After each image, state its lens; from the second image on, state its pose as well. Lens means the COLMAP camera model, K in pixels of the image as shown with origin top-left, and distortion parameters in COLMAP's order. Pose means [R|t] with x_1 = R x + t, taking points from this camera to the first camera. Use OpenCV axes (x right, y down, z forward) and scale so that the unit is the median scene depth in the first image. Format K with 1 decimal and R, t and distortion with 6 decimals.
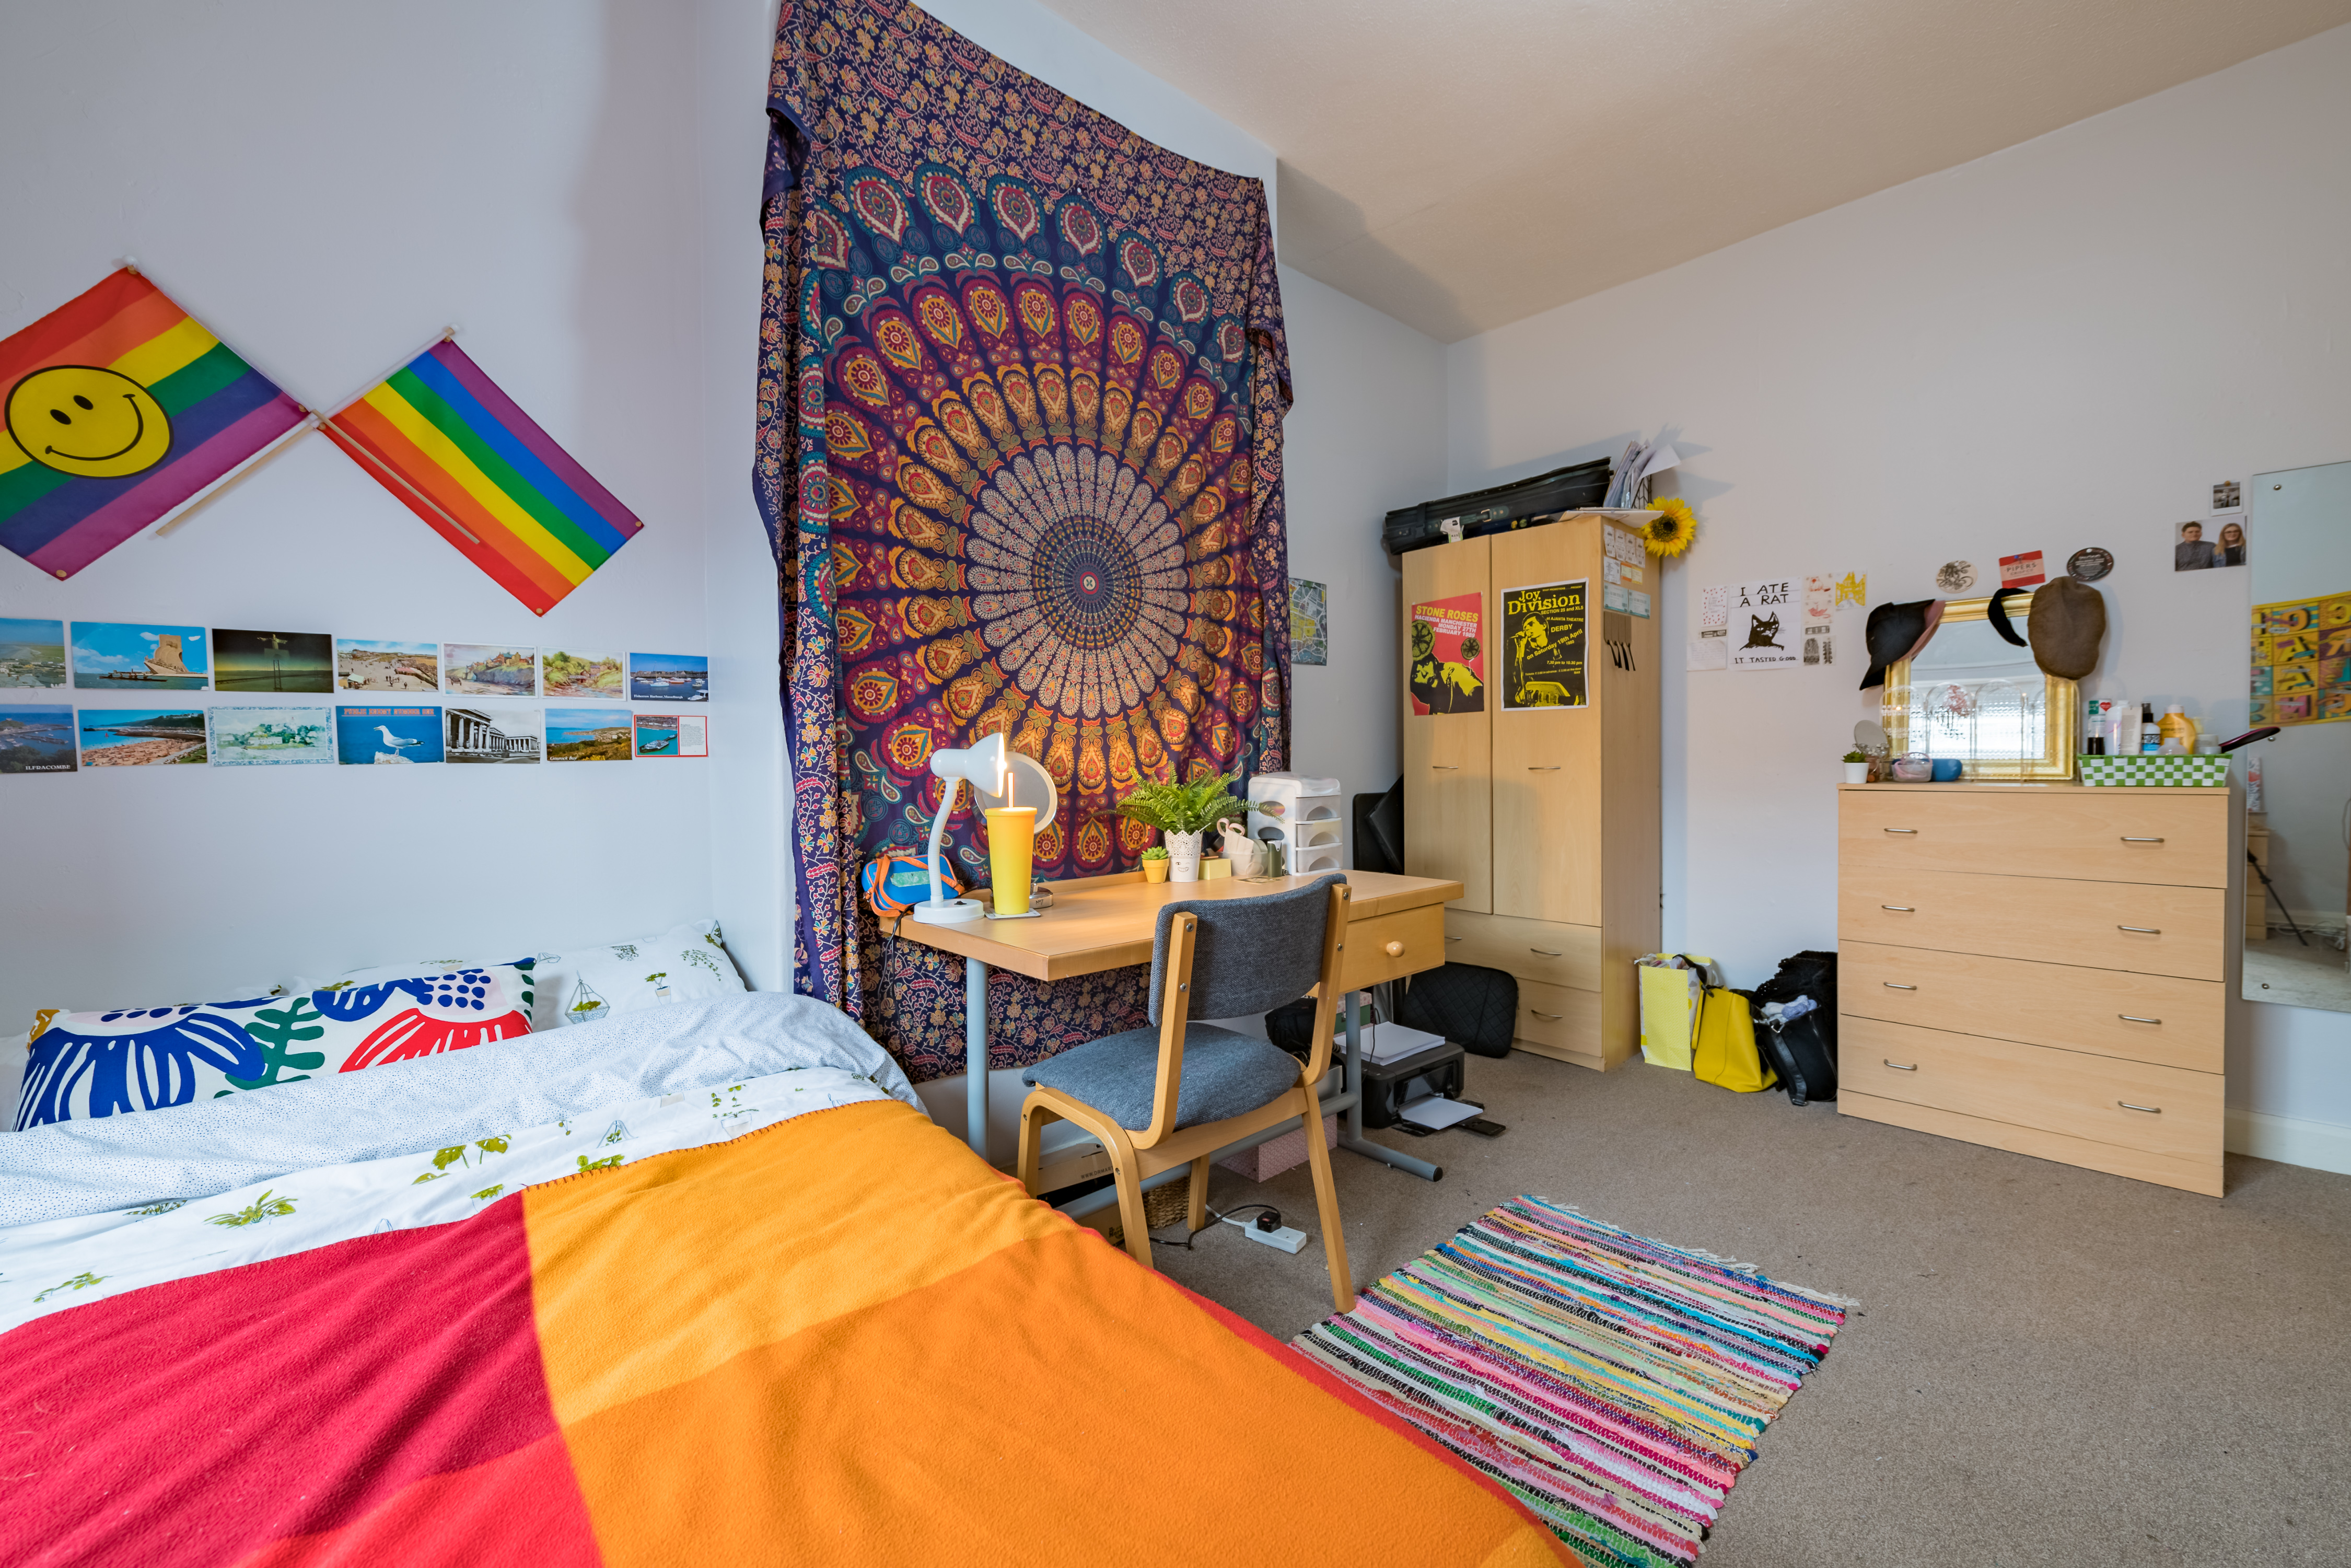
lens RADIAL K [[941.1, 0, 1174.2], [0, 941.1, 776.2], [0, 0, 1]] dist [-0.001138, -0.000467]
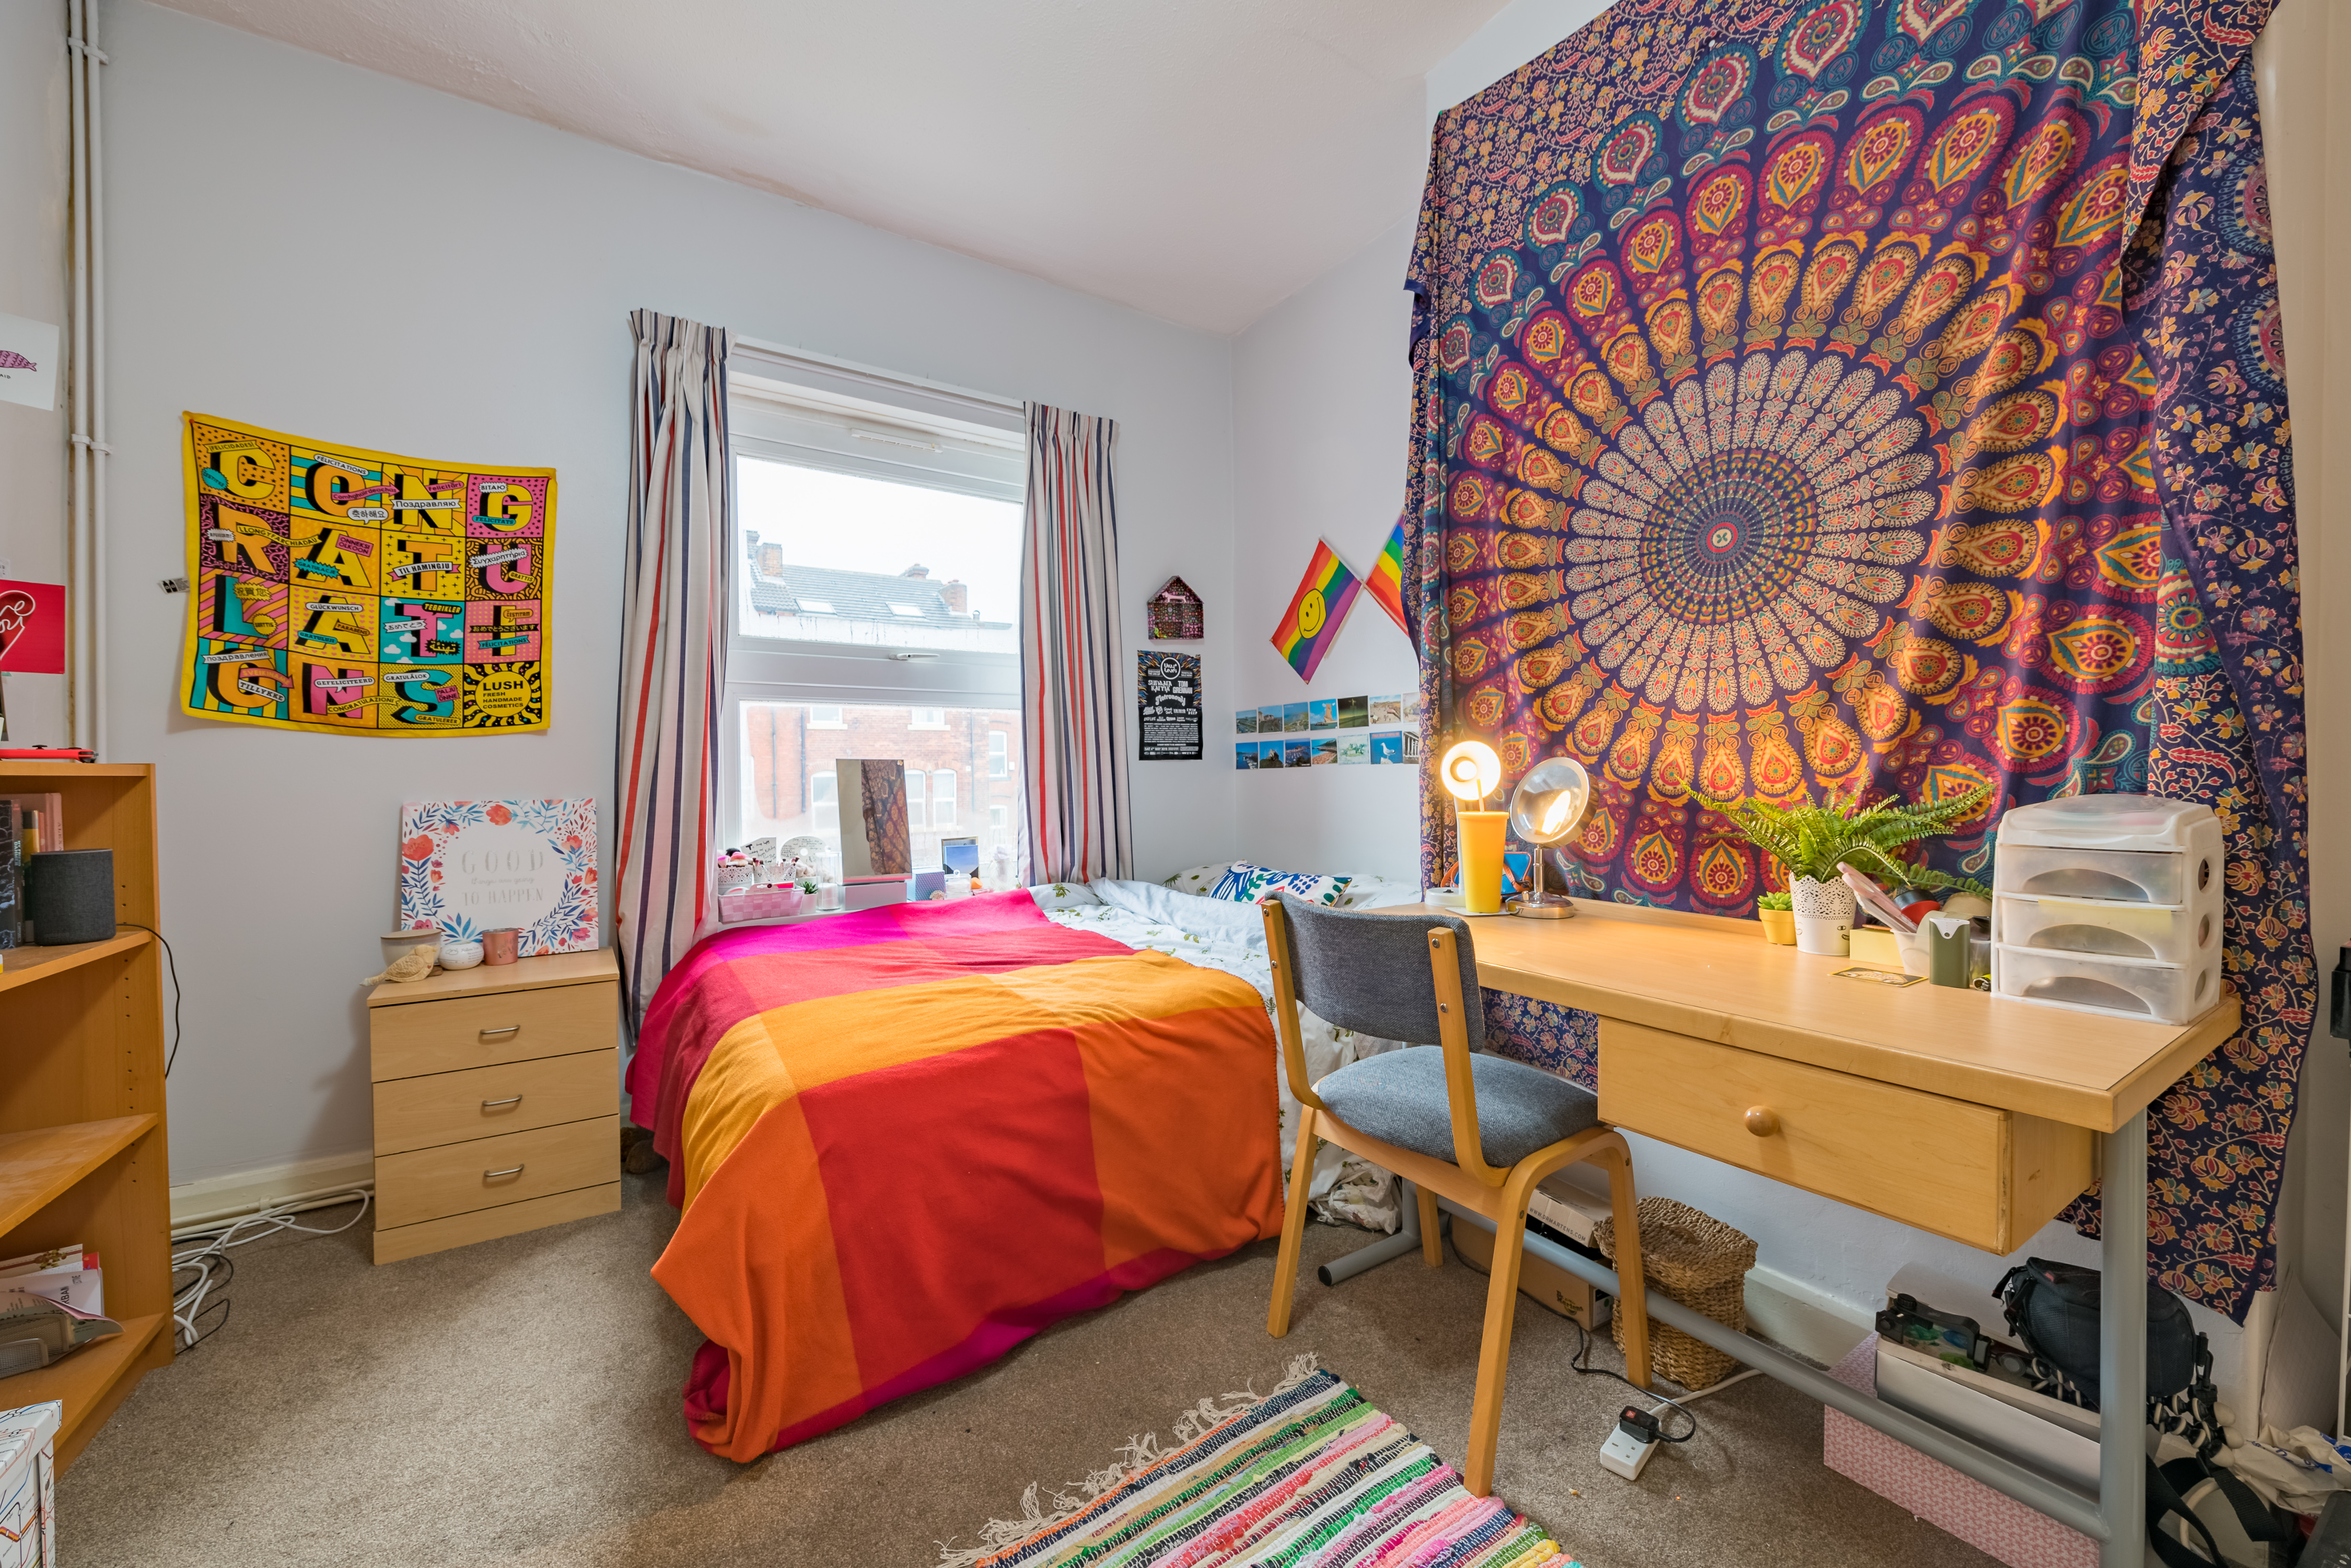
lens RADIAL K [[941.1, 0, 1169.8], [0, 941.1, 769.1], [0, 0, 1]] dist [-0.001138, -0.000467]
pose [[-0.172061, 0.017367, -0.984933, 0.785641], [-0.006451, 0.999803, 0.018756, -0.027148], [0.985065, 0.009581, -0.171916, 0.713309]]
